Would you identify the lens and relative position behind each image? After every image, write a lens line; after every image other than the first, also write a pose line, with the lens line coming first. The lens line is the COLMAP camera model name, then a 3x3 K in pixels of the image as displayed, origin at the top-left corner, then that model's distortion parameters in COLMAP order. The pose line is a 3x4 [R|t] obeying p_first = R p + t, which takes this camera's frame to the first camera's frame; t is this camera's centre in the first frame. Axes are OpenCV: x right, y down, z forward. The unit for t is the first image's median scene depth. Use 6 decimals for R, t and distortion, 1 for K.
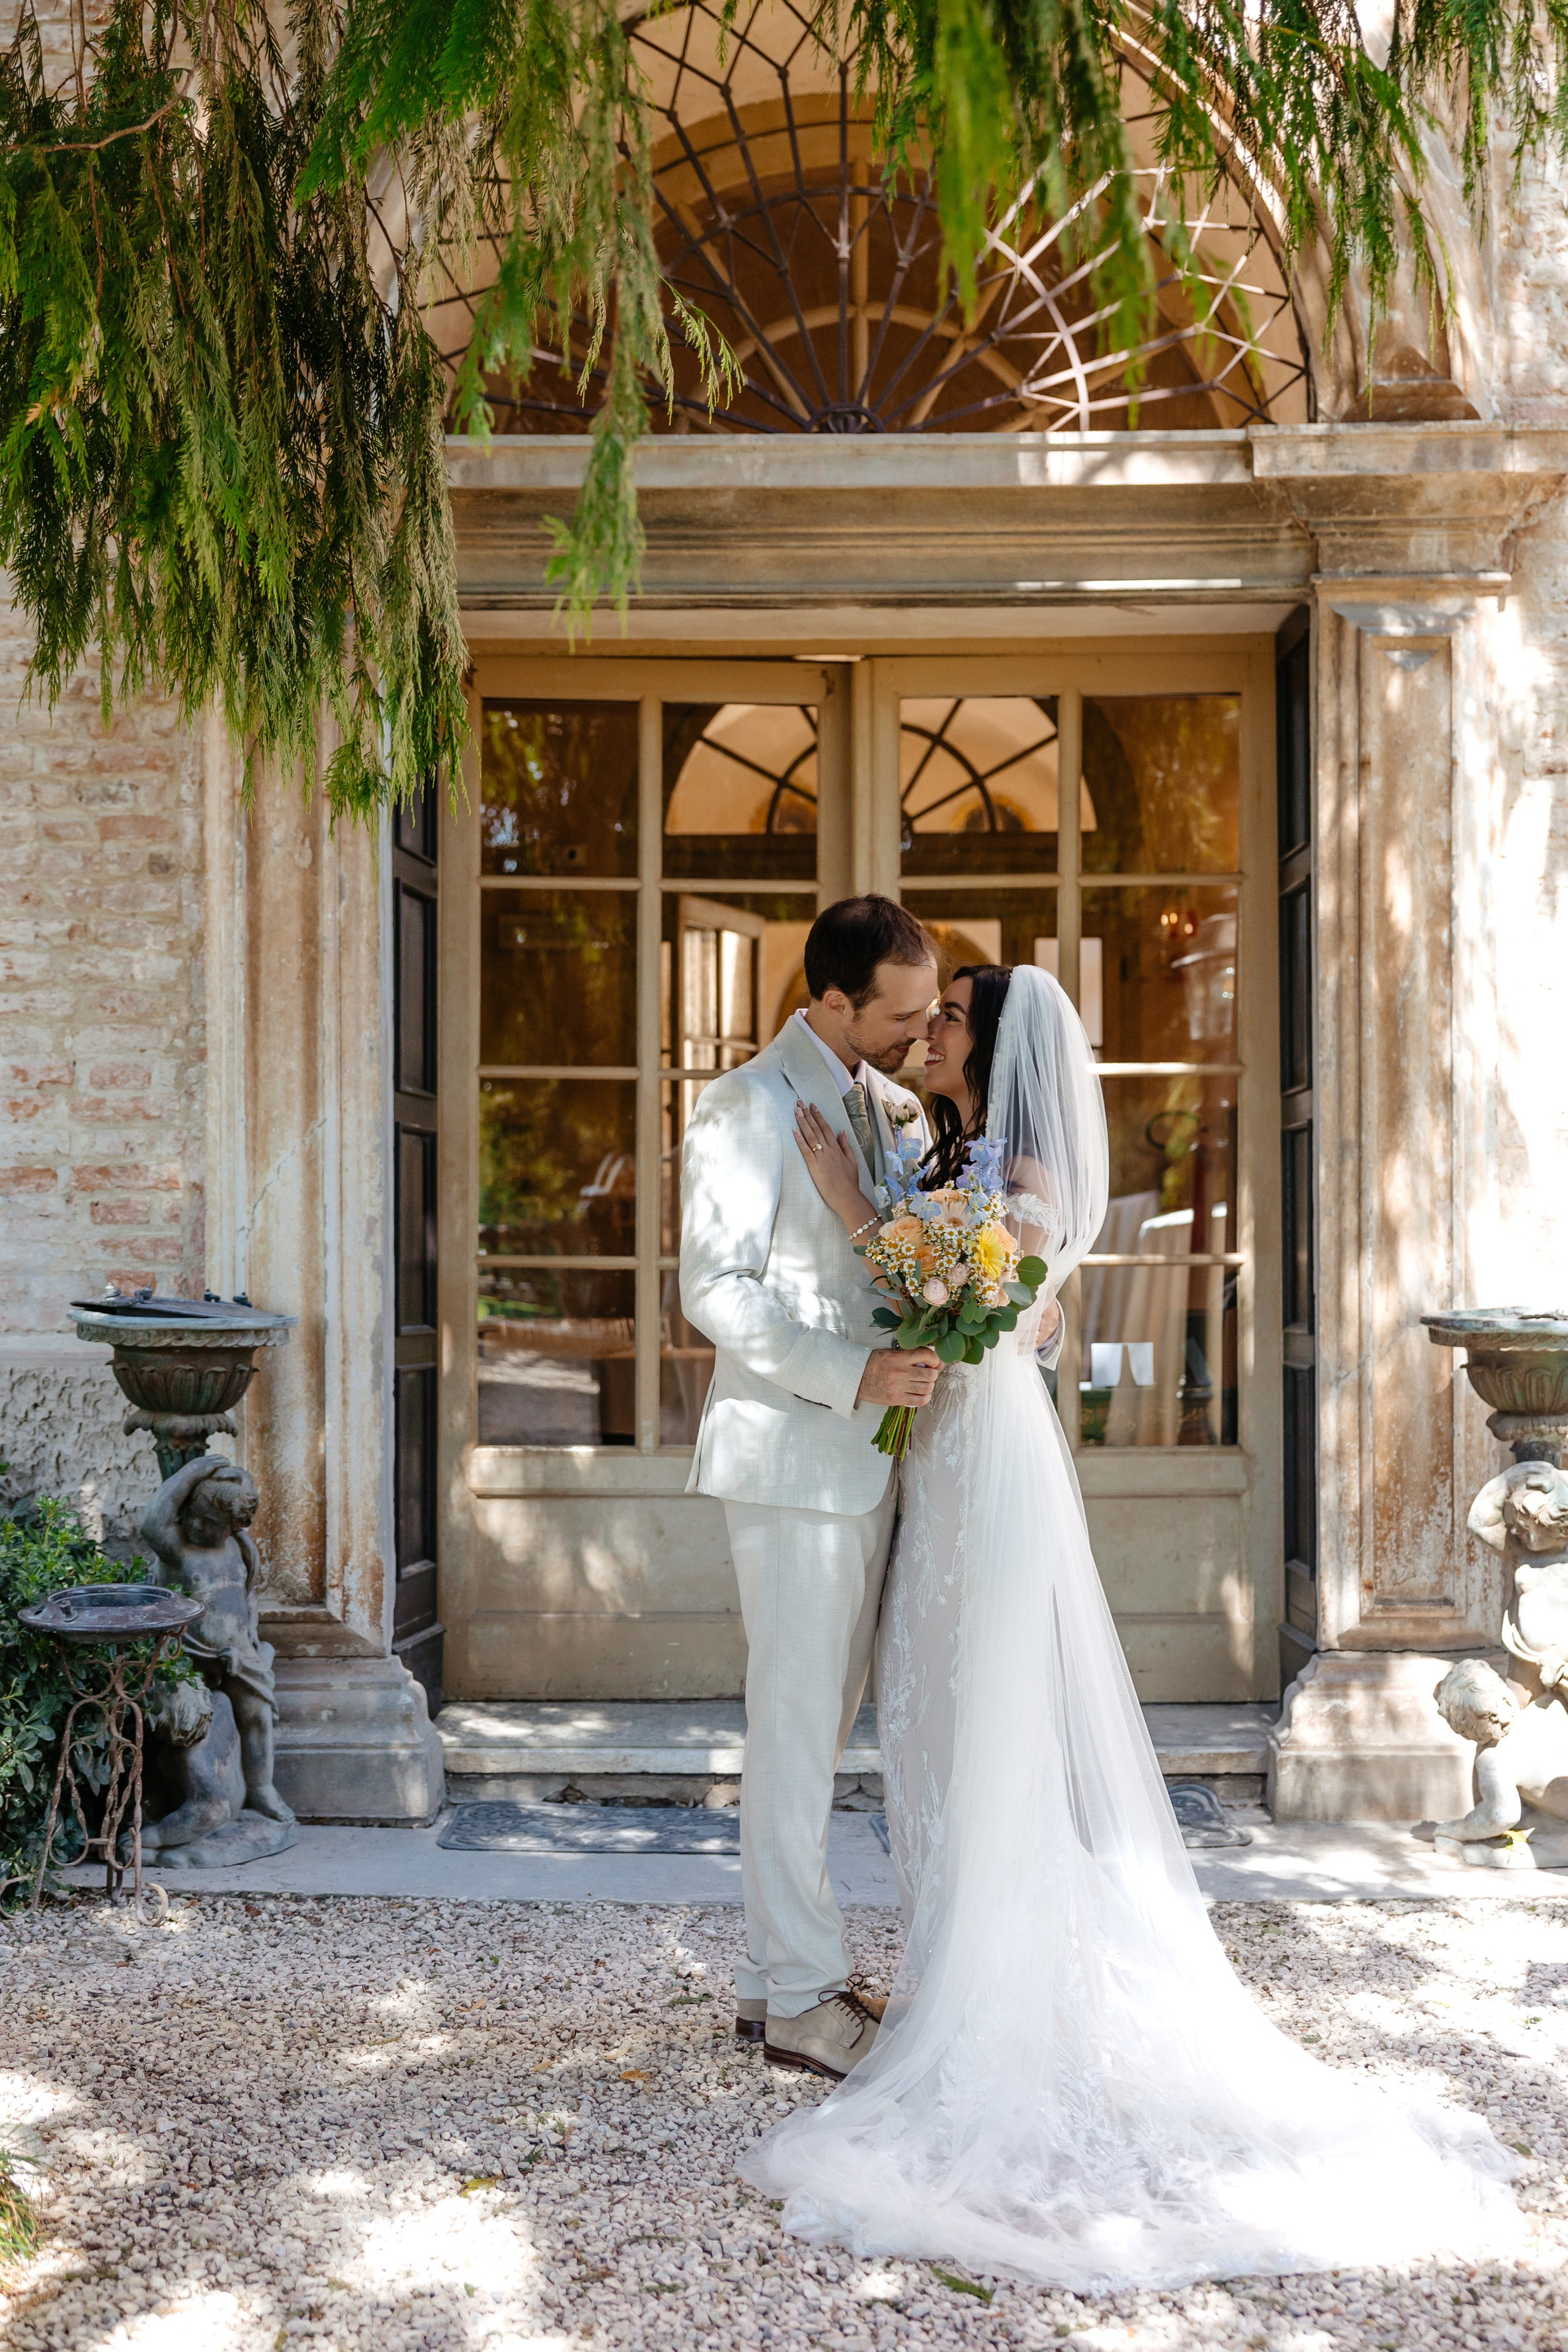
lens RADIAL K [[3082.8, 0, 820.7], [0, 3082.8, 1135.2], [0, 0, 1]] dist [0.010111, 0.133964]
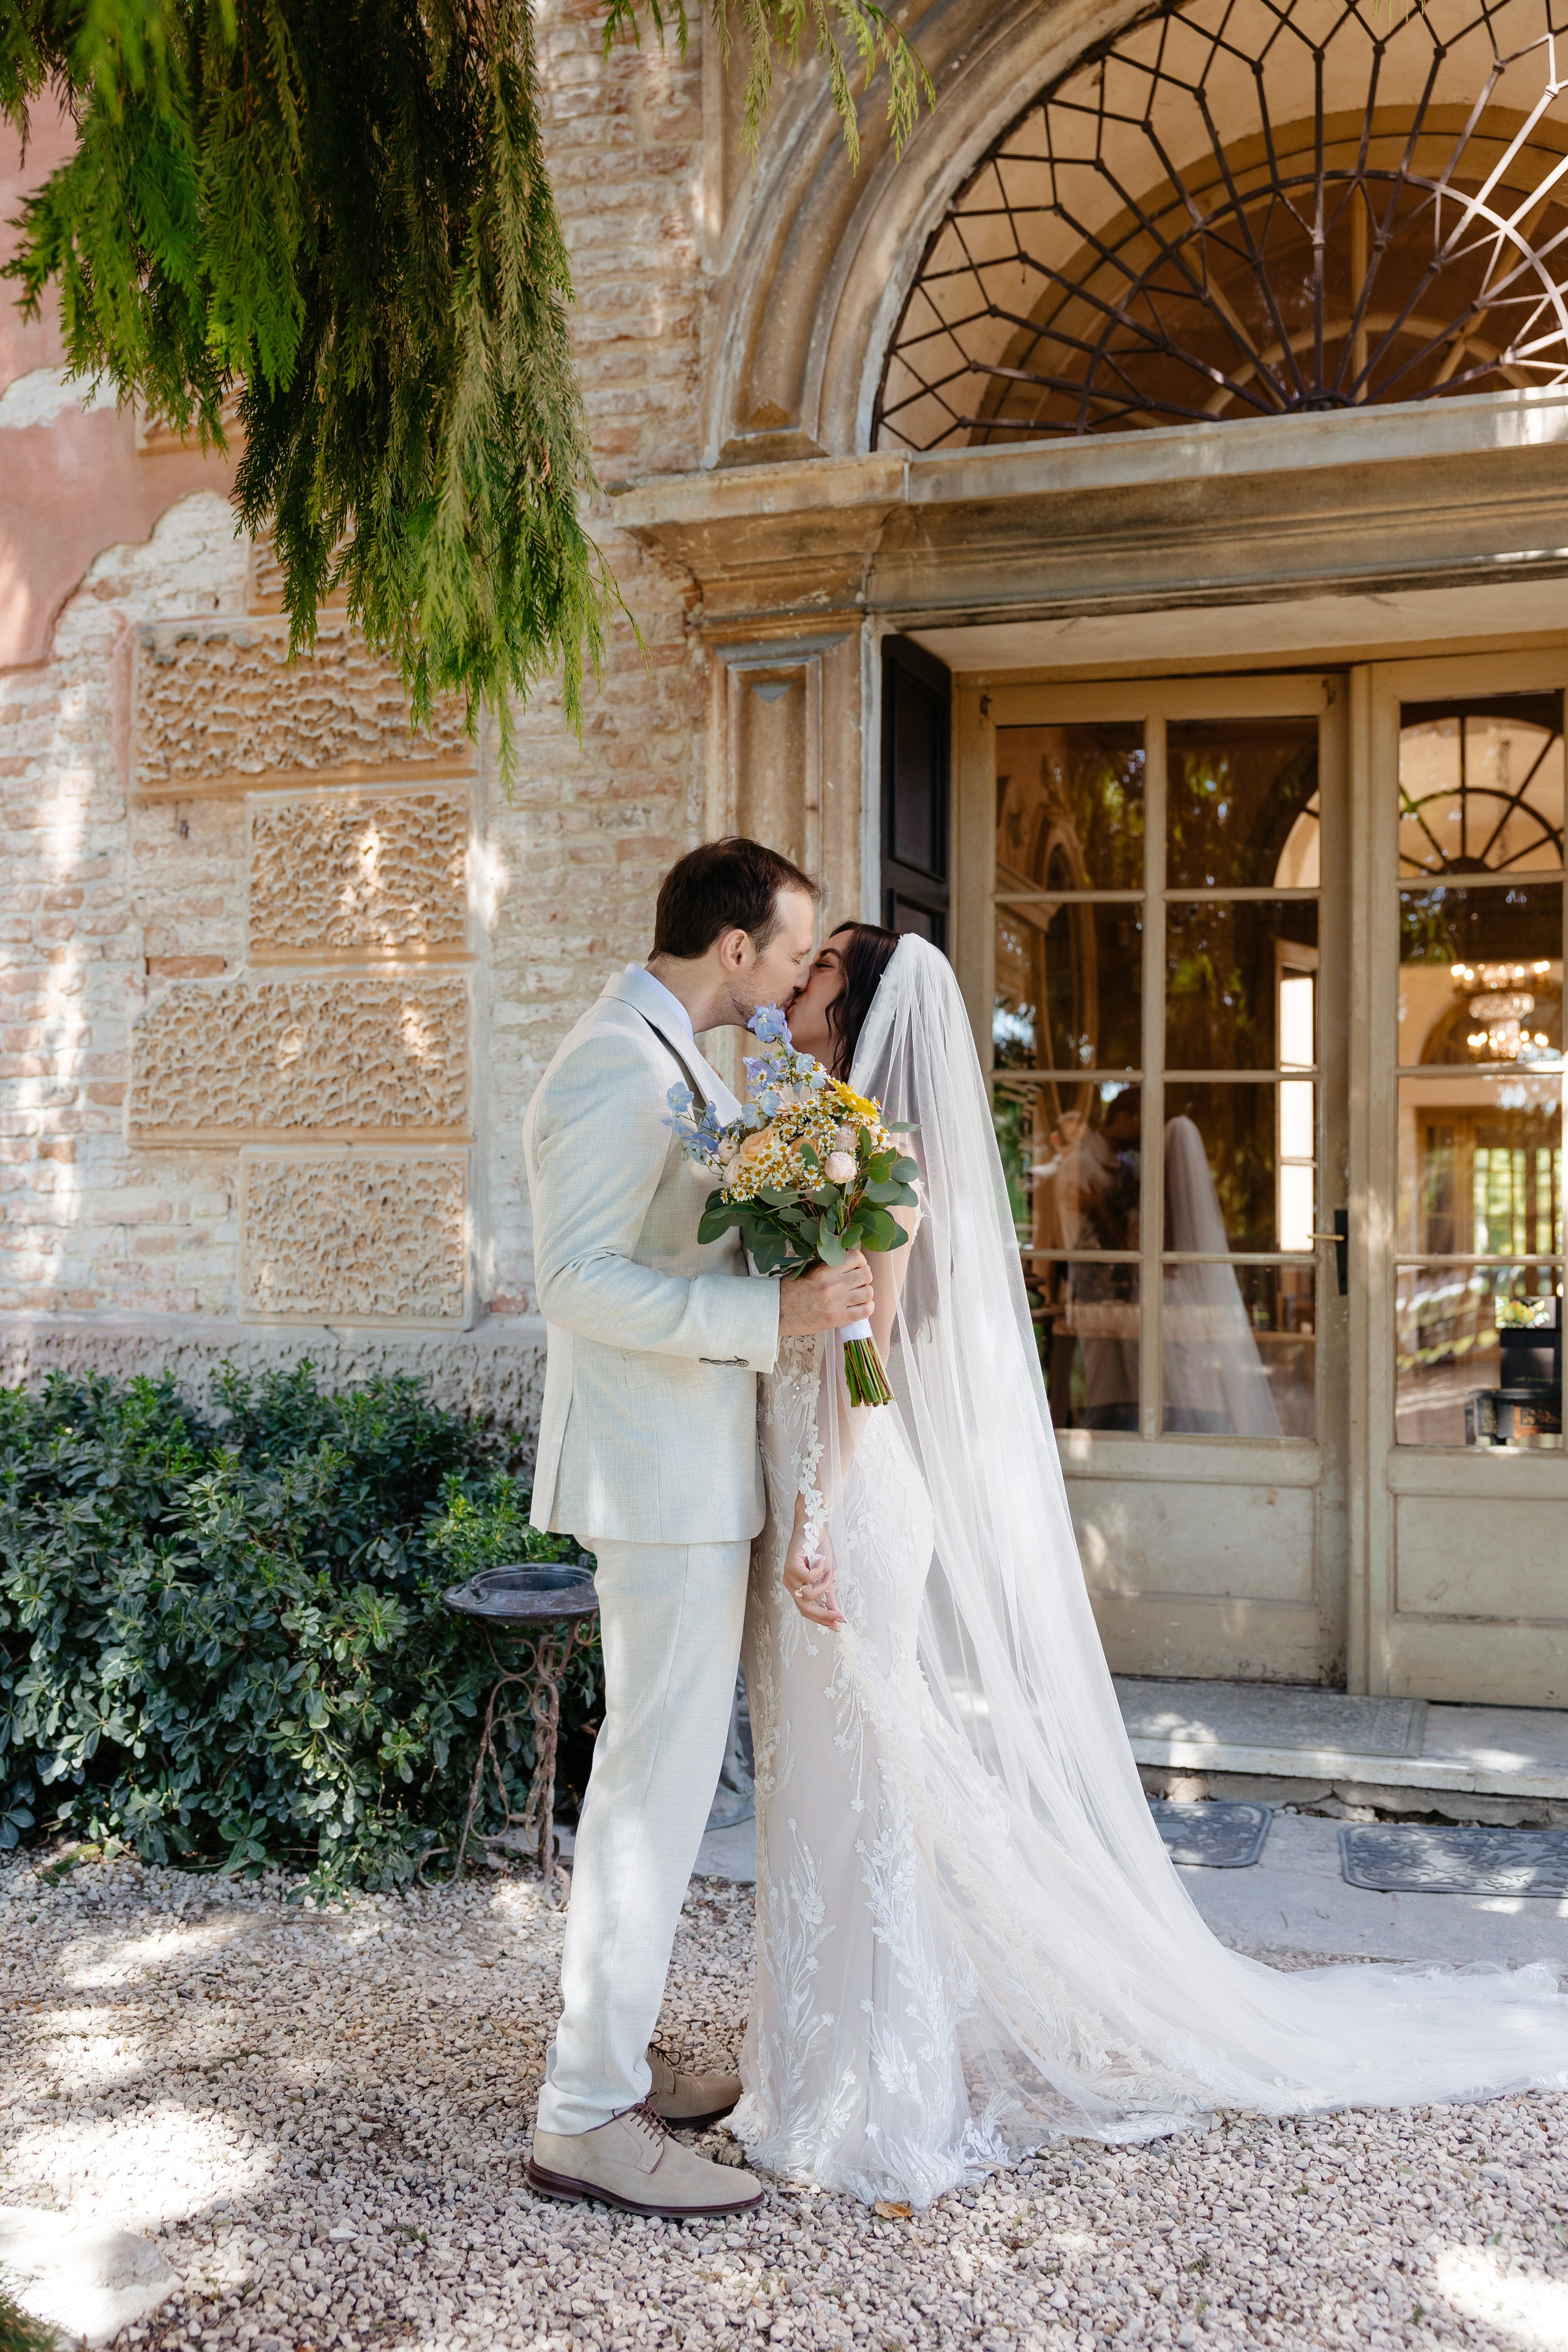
lens RADIAL K [[2005.4, 0, 948.2], [0, 2005.4, 1177.1], [0, 0, 1]] dist [0.001275, 0.010447]
pose [[0.956863, -0.001260, -0.290536, 0.082868], [0.002082, 0.999995, 0.002521, 0.013847], [0.290531, -0.003017, 0.956861, 0.358959]]
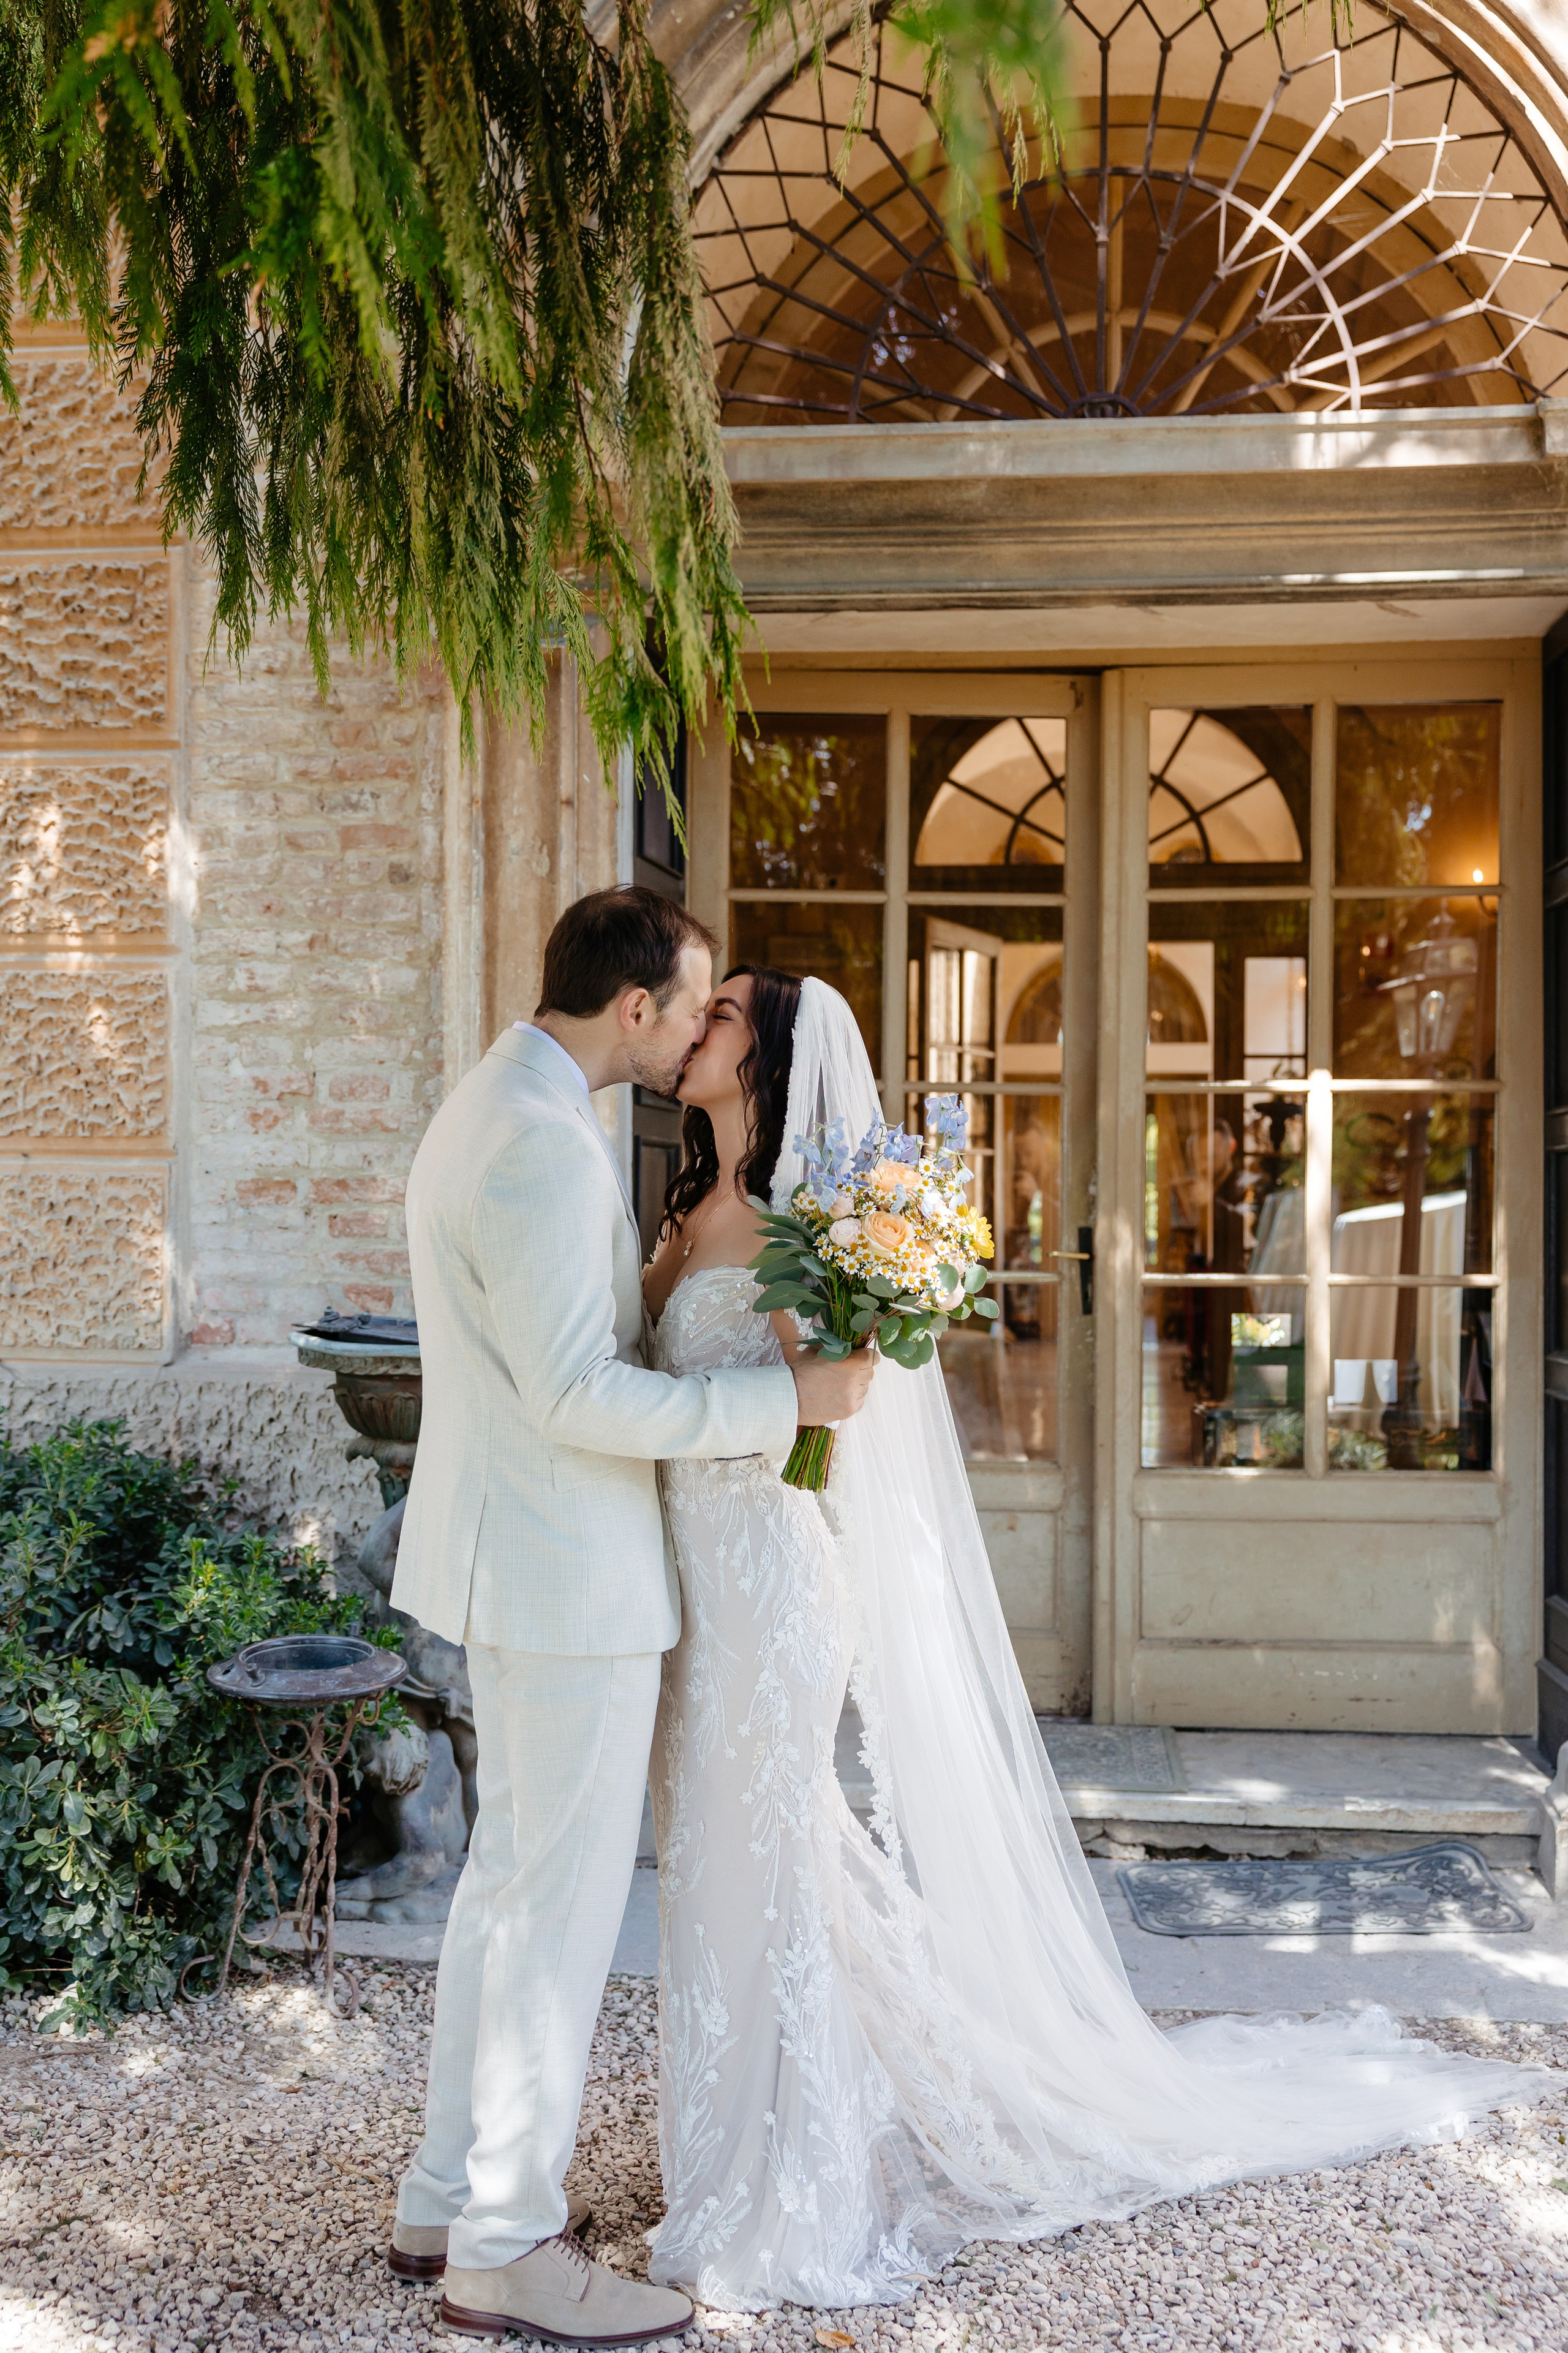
lens RADIAL K [[2133.5, 0, 788.0], [0, 2133.5, 1130.5], [0, 0, 1]] dist [0.014769, -0.001806]
pose [[0.993817, 0.009441, -0.110625, -0.014214], [-0.008067, 0.999885, 0.012859, -0.015446], [0.110734, -0.011887, 0.993779, 0.333599]]
